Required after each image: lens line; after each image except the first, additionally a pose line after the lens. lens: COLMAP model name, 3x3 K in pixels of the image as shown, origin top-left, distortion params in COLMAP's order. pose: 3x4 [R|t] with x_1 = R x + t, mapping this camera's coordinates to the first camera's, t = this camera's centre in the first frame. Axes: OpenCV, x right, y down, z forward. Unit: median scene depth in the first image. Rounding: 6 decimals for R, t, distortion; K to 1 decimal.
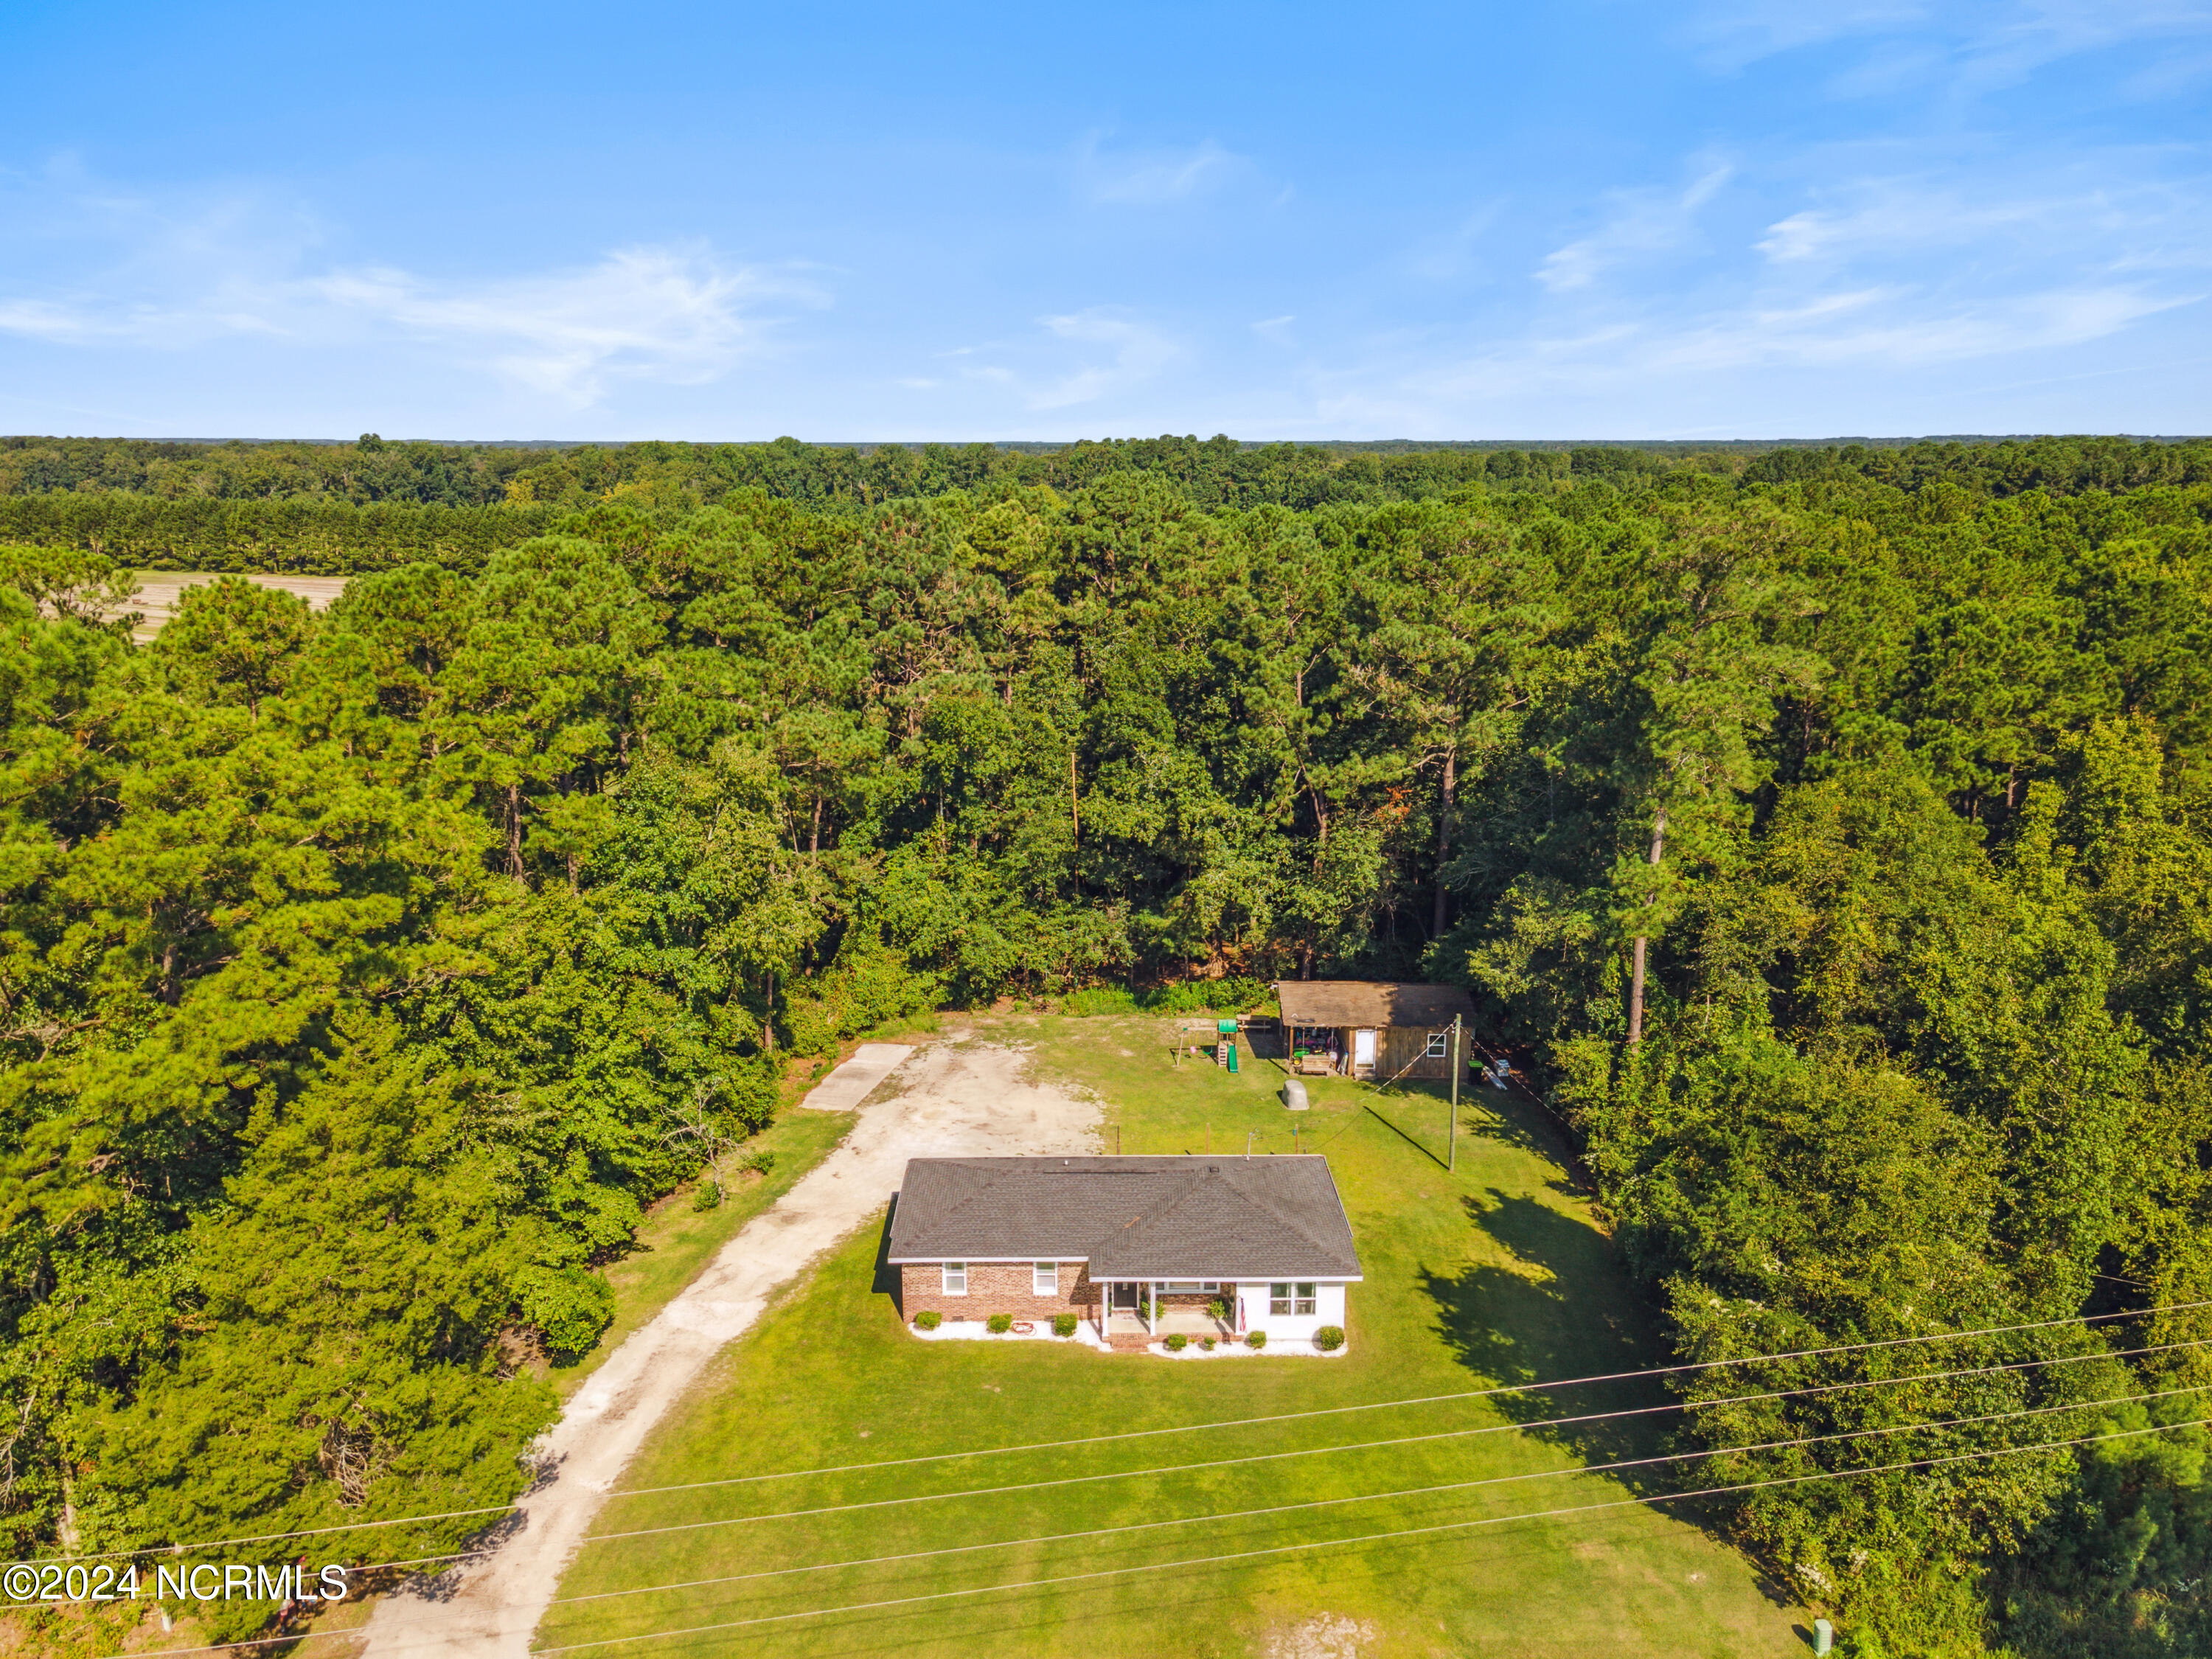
lens RADIAL K [[1584.7, 0, 1106.0], [0, 1584.7, 829.5], [0, 0, 1]] dist [-0.000508, -0.002568]
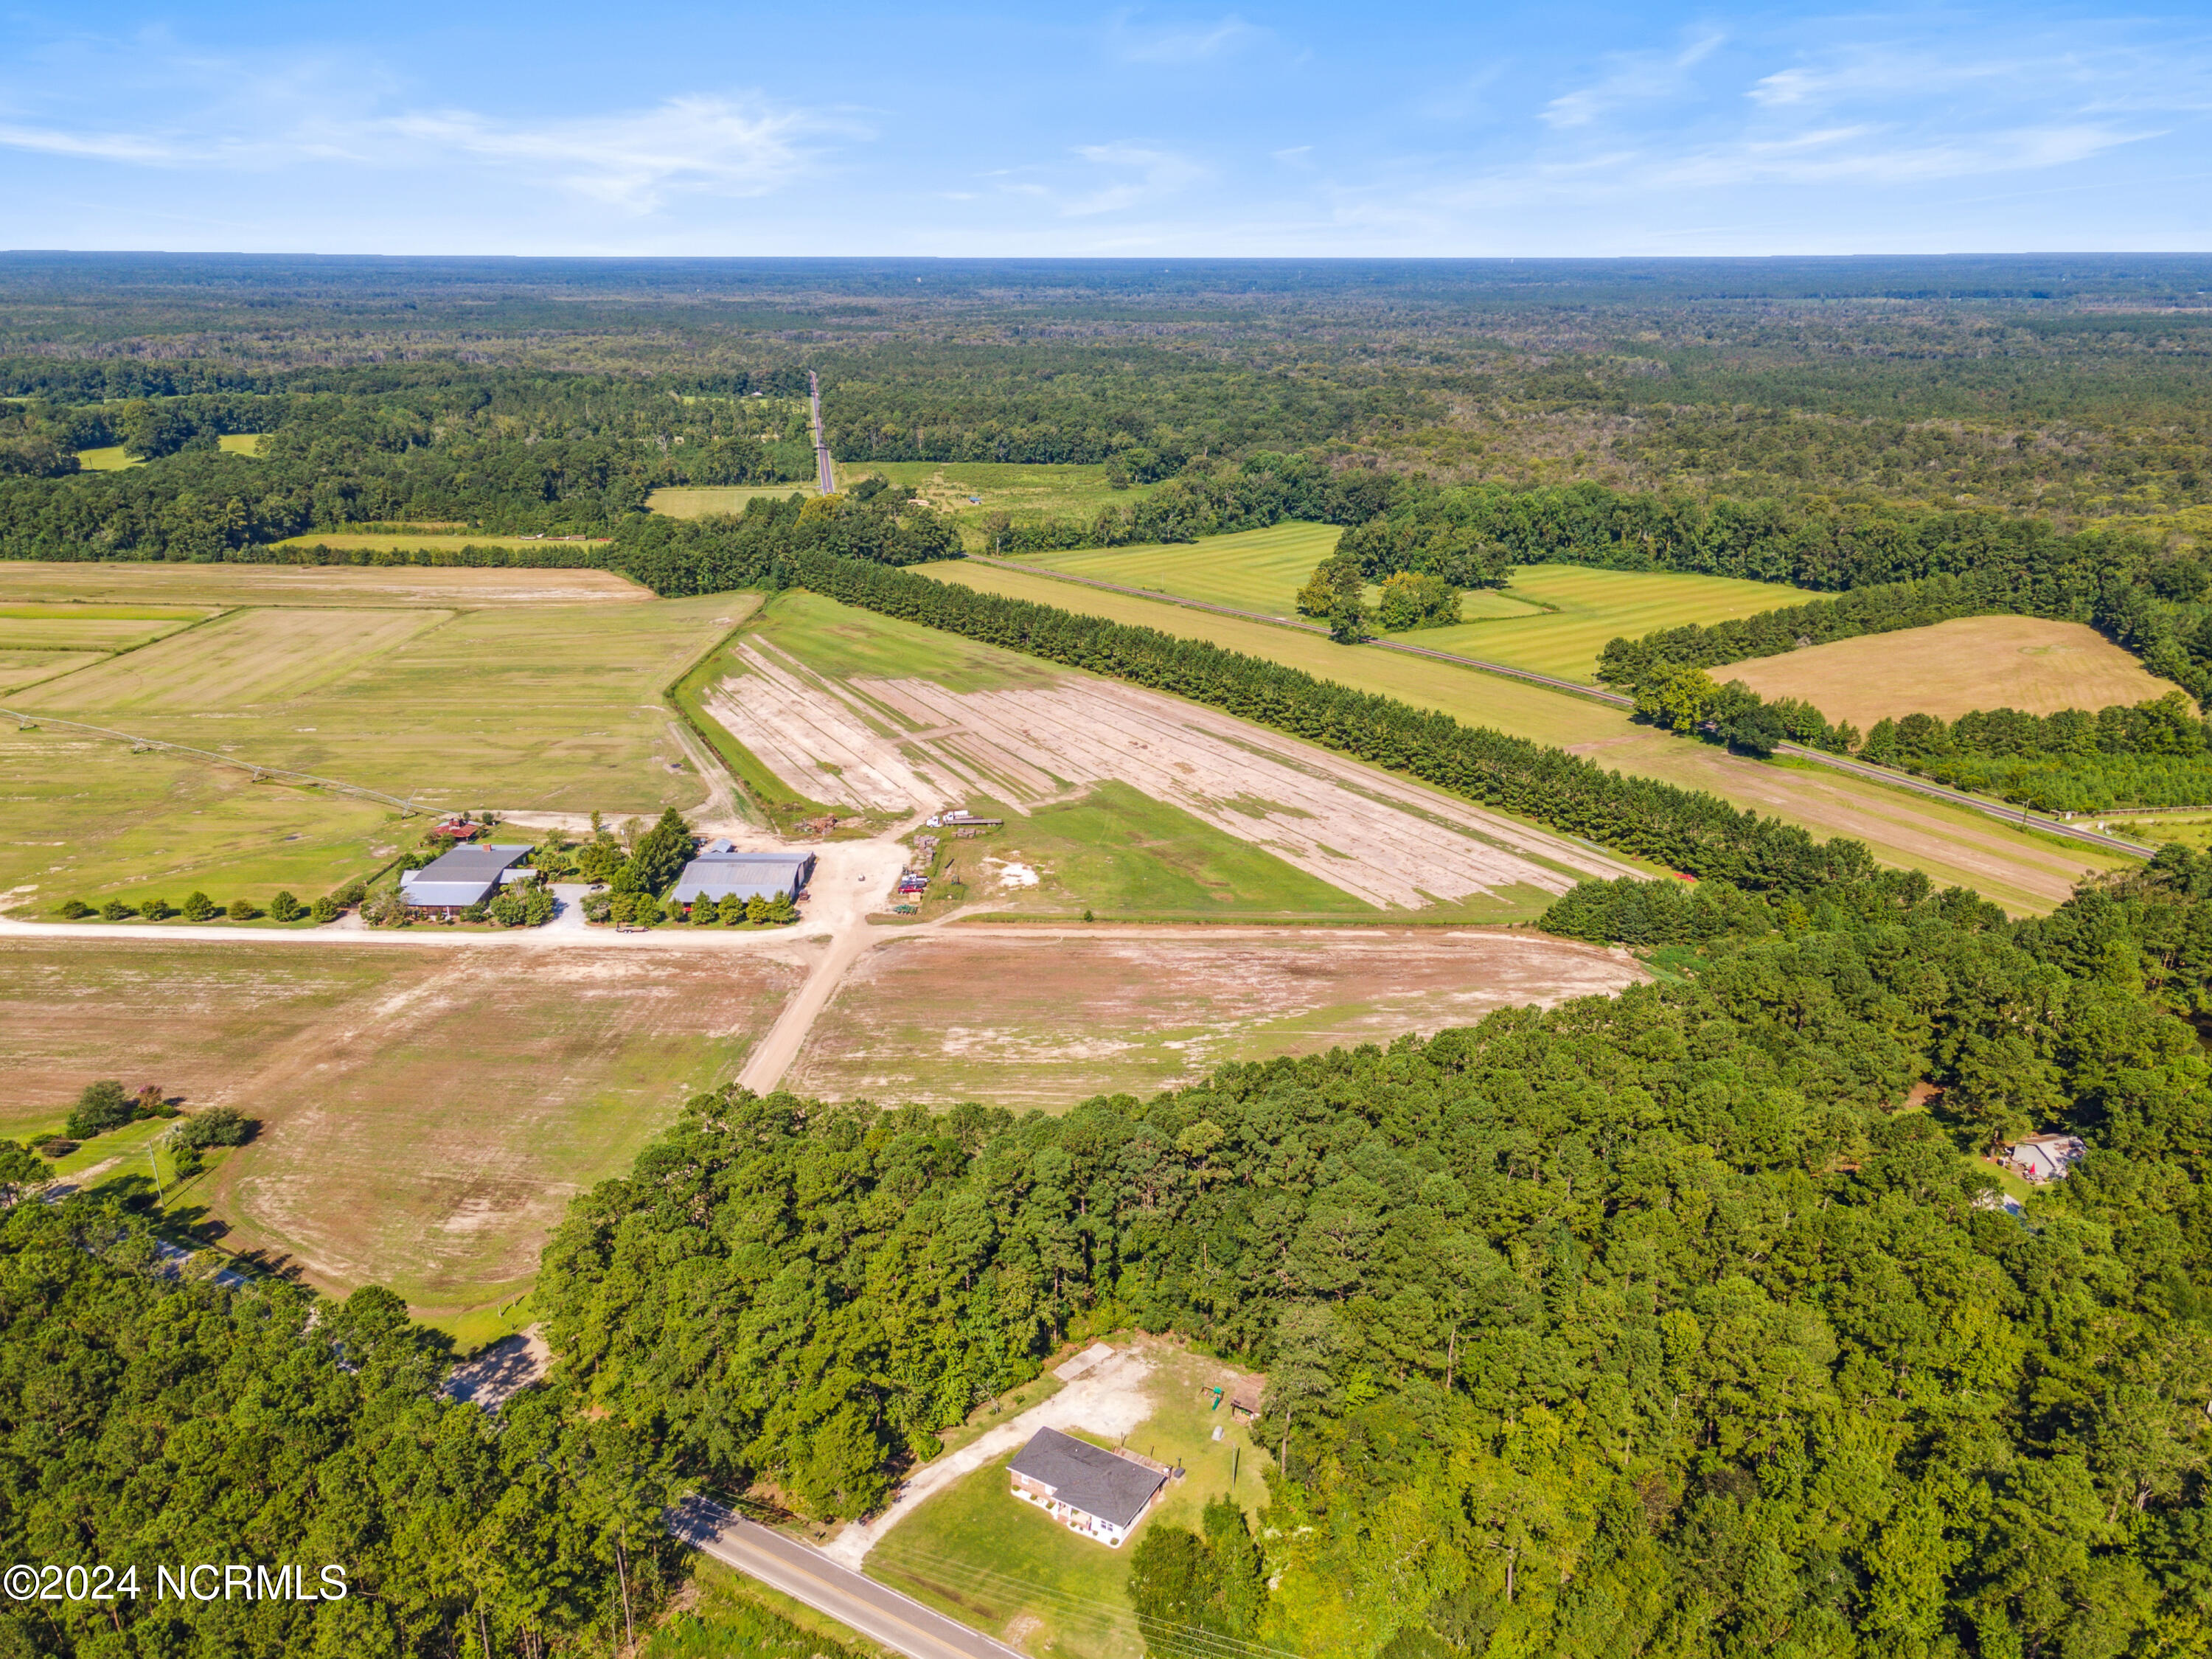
lens RADIAL K [[1576.6, 0, 1106.0], [0, 1576.6, 829.5], [0, 0, 1]] dist [0.026146, -0.002505]
pose [[0.847492, 0.162159, -0.505431, 1.449146], [-0.115342, 0.985701, 0.122844, -1.425398], [0.518124, -0.045812, 0.854077, -1.604703]]
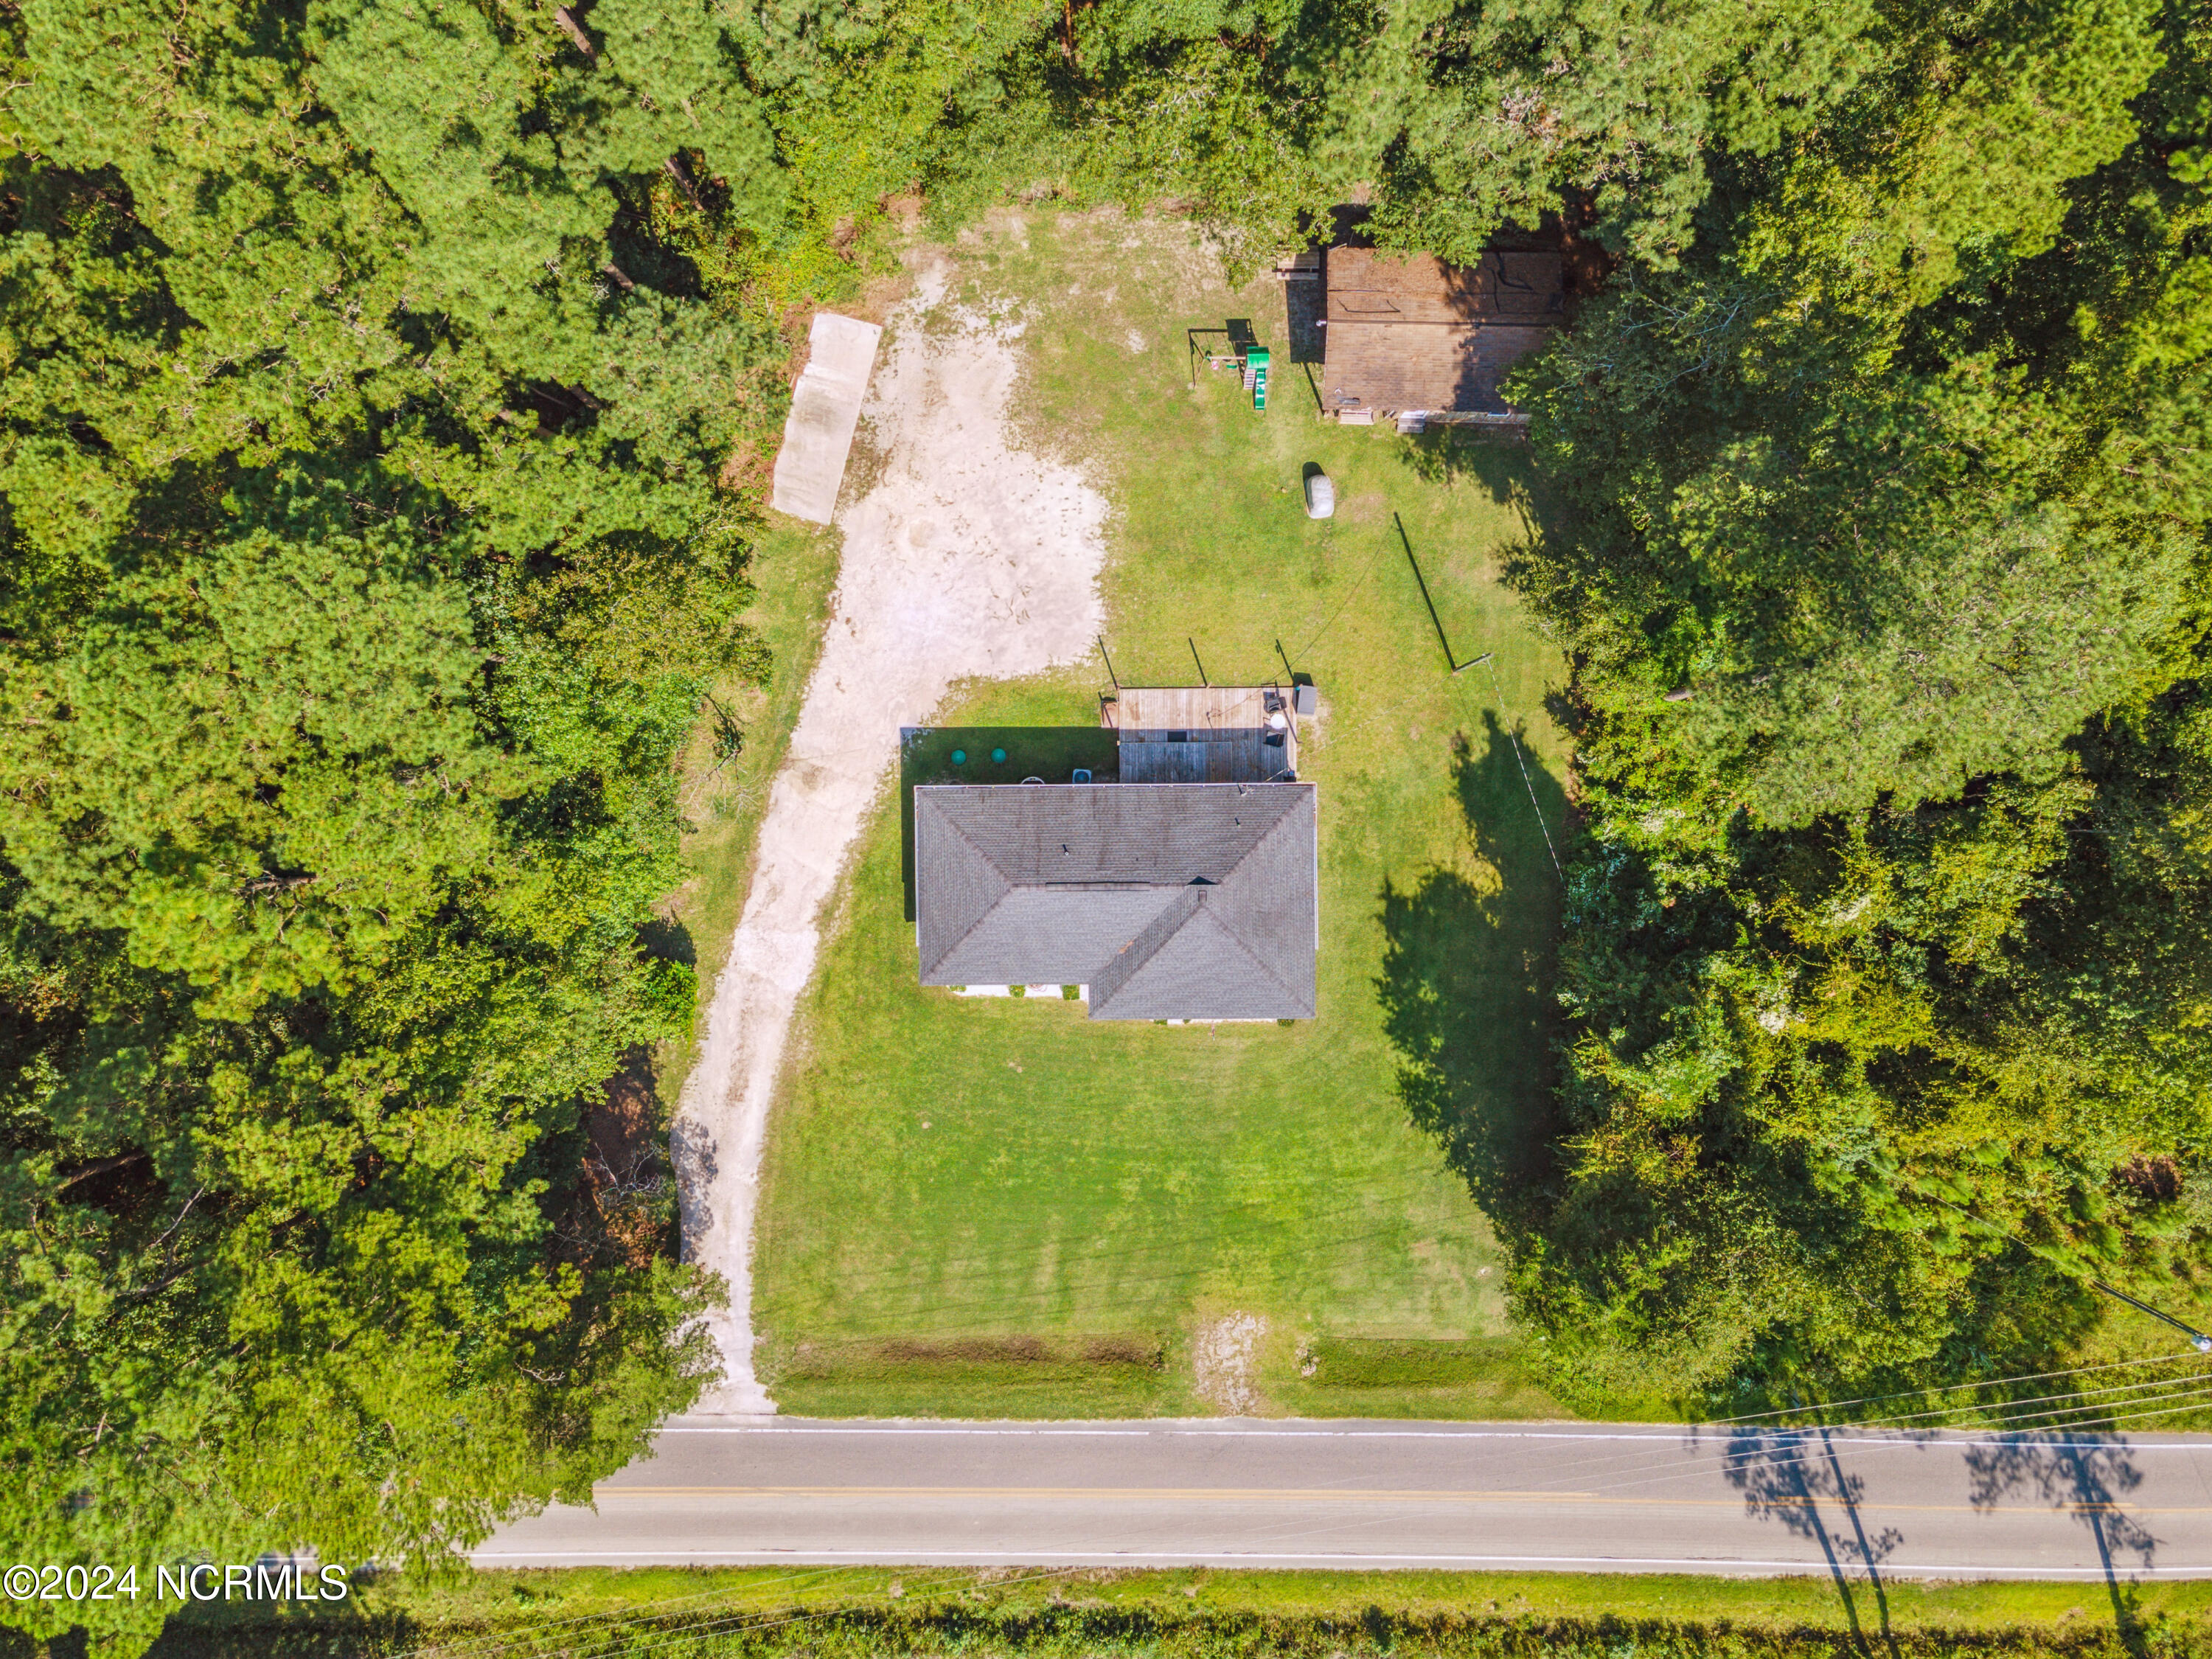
lens RADIAL K [[1584.7, 0, 1106.0], [0, 1584.7, 829.5], [0, 0, 1]] dist [-0.000508, -0.002568]
pose [[0.999870, 0.012175, -0.010554, 0.012100], [0.007154, 0.251452, 0.967843, -0.868264], [0.014437, -0.967793, 0.251332, 0.786580]]
